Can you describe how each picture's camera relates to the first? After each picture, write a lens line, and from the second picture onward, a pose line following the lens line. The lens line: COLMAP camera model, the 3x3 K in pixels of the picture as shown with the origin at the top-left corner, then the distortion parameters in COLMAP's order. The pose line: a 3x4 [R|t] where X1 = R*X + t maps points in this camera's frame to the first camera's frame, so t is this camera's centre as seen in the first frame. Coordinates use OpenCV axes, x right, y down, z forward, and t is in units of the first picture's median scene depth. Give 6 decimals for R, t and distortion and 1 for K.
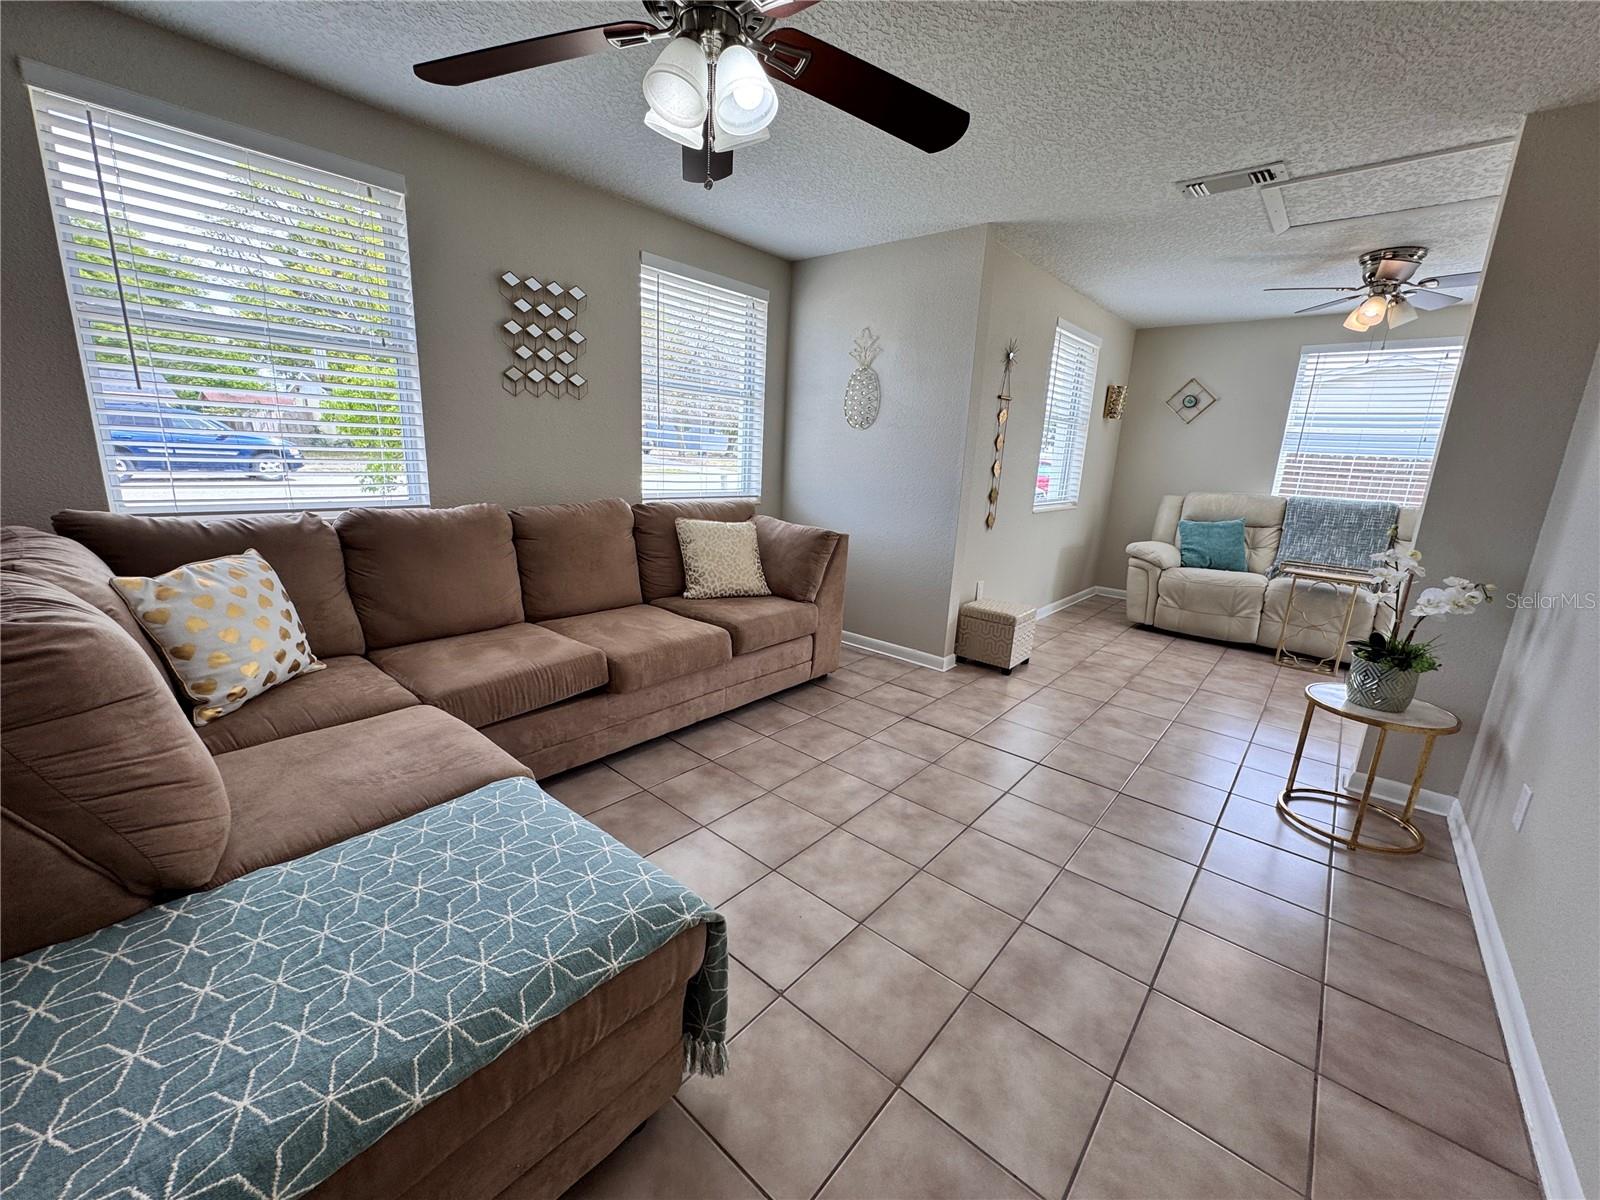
lens RADIAL K [[638.8, 0, 797.0], [0, 638.8, 595.8], [0, 0, 1]] dist [0.000418, 0.000264]
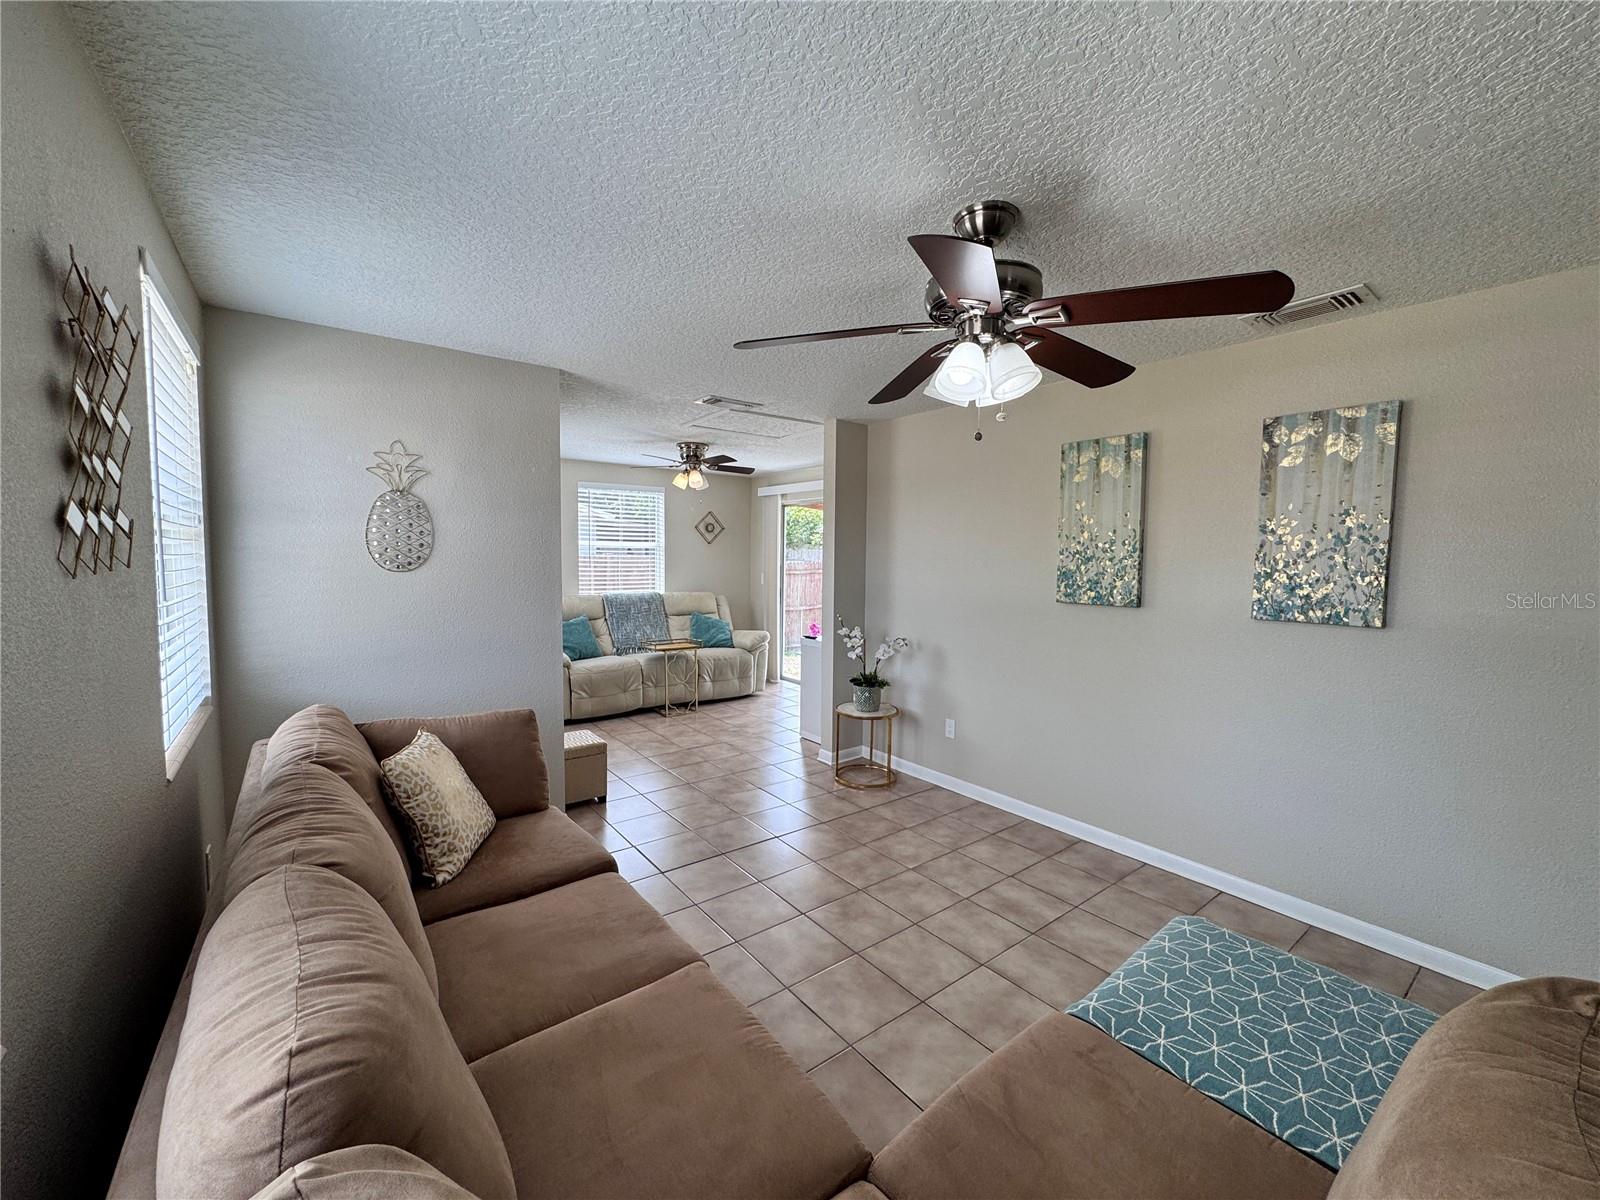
lens RADIAL K [[638.8, 0, 794.5], [0, 638.8, 600.6], [0, 0, 1]] dist [0.000418, 0.000264]
pose [[0.205316, -0.113127, 0.972136, -0.628305], [0.216397, 0.973960, 0.067636, -0.213674], [-0.954472, 0.196481, 0.224450, 0.484846]]
